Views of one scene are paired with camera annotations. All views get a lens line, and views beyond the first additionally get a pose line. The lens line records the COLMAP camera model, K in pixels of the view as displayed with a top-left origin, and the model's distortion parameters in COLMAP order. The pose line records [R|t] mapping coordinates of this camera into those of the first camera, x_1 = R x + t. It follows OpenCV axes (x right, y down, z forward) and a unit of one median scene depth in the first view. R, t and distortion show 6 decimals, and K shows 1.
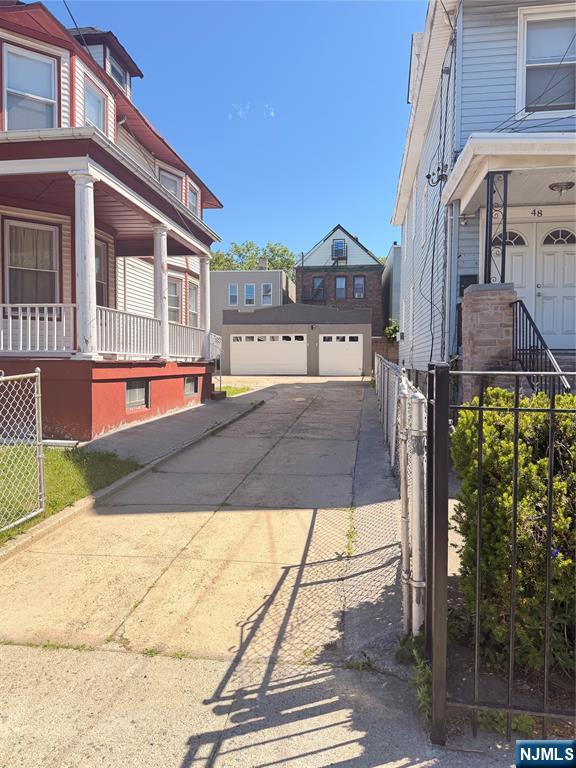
lens RADIAL K [[537.5, 0, 288.0], [0, 537.5, 384.0], [0, 0, 1]] dist [0.095929, -0.145849]
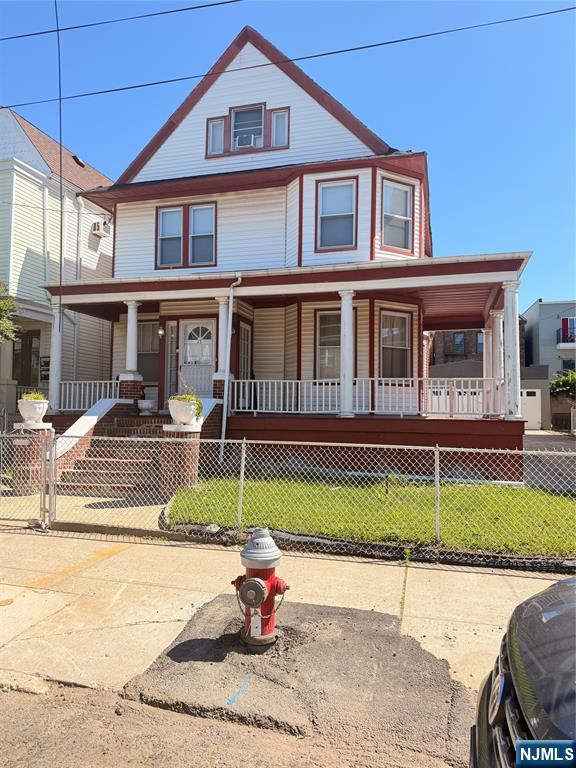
lens RADIAL K [[537.5, 0, 288.0], [0, 537.5, 384.0], [0, 0, 1]] dist [0.095929, -0.145849]
pose [[0.991400, -0.000864, -0.130866, -0.755631], [-0.011097, 0.995822, -0.090640, -0.006478], [0.130398, 0.091312, 0.987248, -0.390932]]
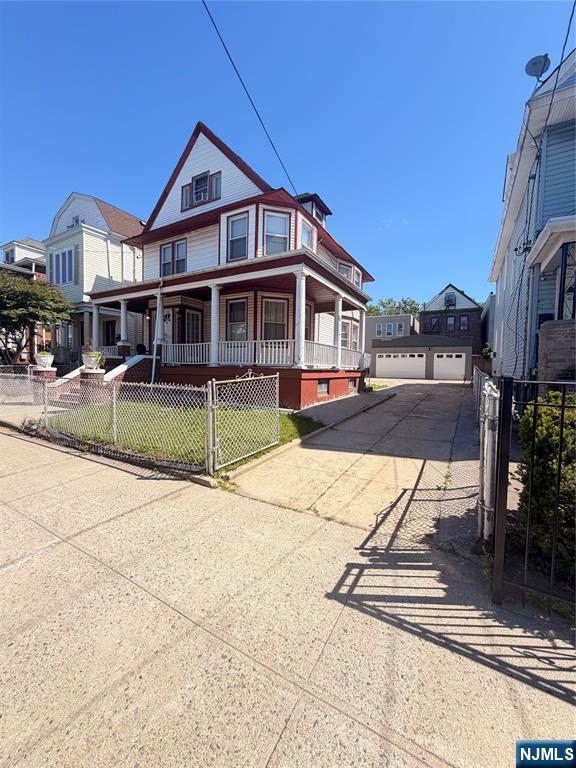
lens RADIAL K [[307.8, 0, 287.2], [0, 307.8, 380.9], [0, 0, 1]] dist [0.004229, 0.000180]
pose [[0.925826, 0.028452, -0.376878, 0.005153], [-0.029643, 0.999557, 0.002642, -0.001186], [0.376786, 0.008726, 0.926259, -0.031194]]
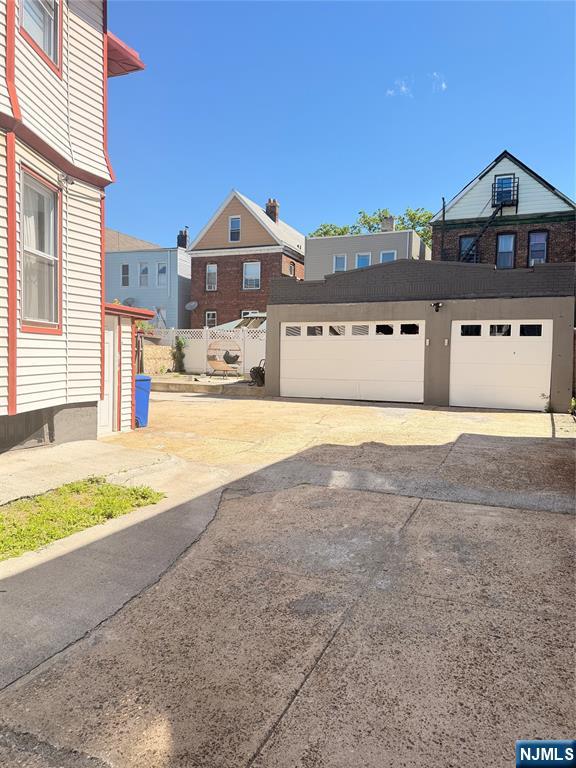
lens RADIAL K [[537.5, 0, 288.0], [0, 537.5, 384.0], [0, 0, 1]] dist [0.095929, -0.145849]
pose [[0.960680, 0.027482, -0.276294, 0.191093], [-0.024703, 0.999603, 0.013534, -0.142195], [0.276556, -0.006176, 0.960978, 1.800082]]
